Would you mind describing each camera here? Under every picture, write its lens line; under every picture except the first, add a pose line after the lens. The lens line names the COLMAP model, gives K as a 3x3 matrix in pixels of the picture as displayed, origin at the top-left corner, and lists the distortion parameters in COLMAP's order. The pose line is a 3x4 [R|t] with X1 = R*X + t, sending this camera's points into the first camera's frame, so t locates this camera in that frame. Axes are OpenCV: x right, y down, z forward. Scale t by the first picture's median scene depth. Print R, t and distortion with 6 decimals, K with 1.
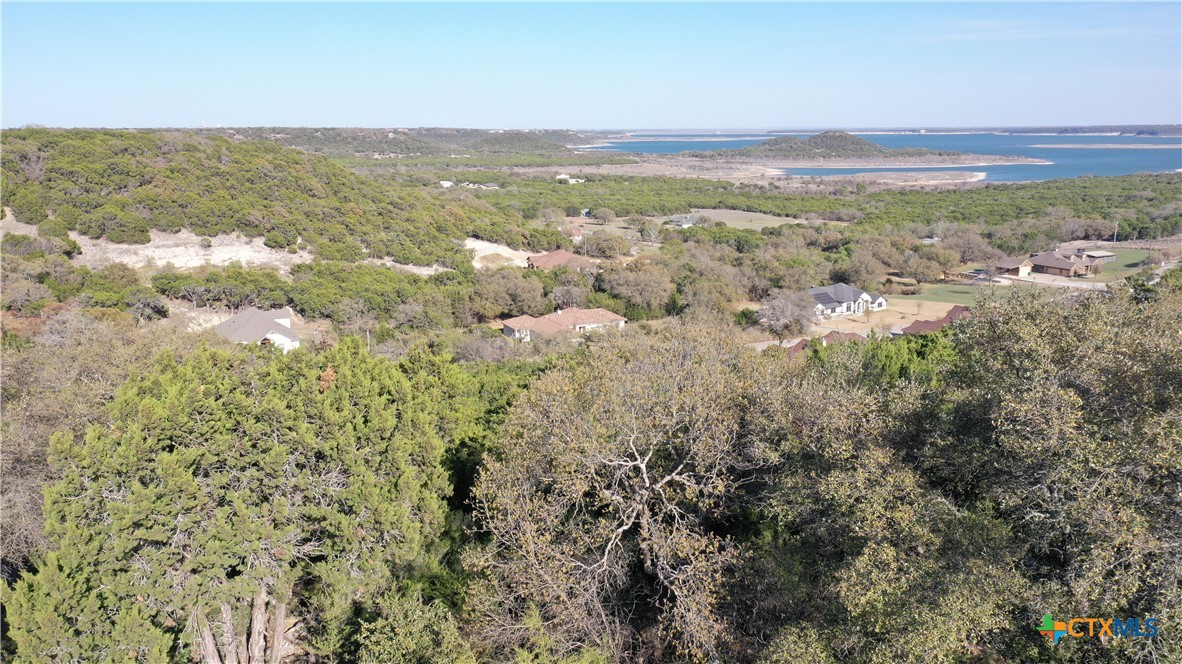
lens RADIAL K [[944.4, 0, 595.7], [0, 944.4, 331.6], [0, 0, 1]] dist [0.006949, 0.000753]
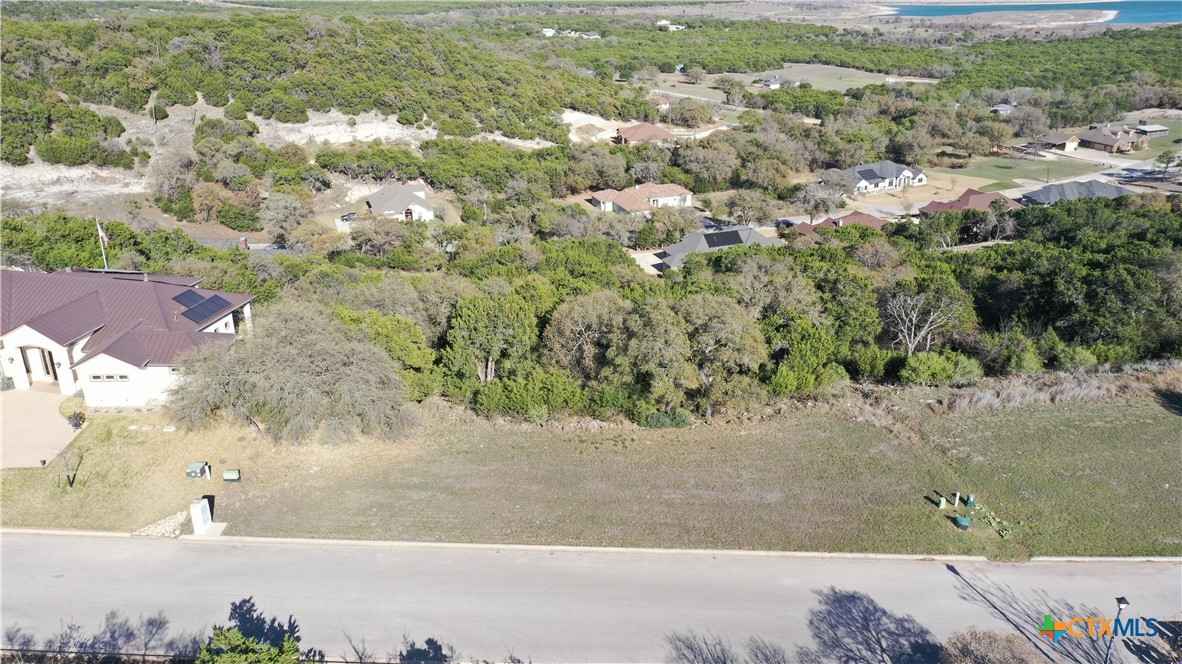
lens RADIAL K [[944.4, 0, 590.1], [0, 944.4, 333.1], [0, 0, 1]] dist [0.006949, 0.000753]
pose [[0.993450, 0.032841, -0.109442, 0.030601], [-0.013801, 0.985281, 0.170383, -0.031493], [0.113427, -0.167756, 0.979281, -0.175702]]
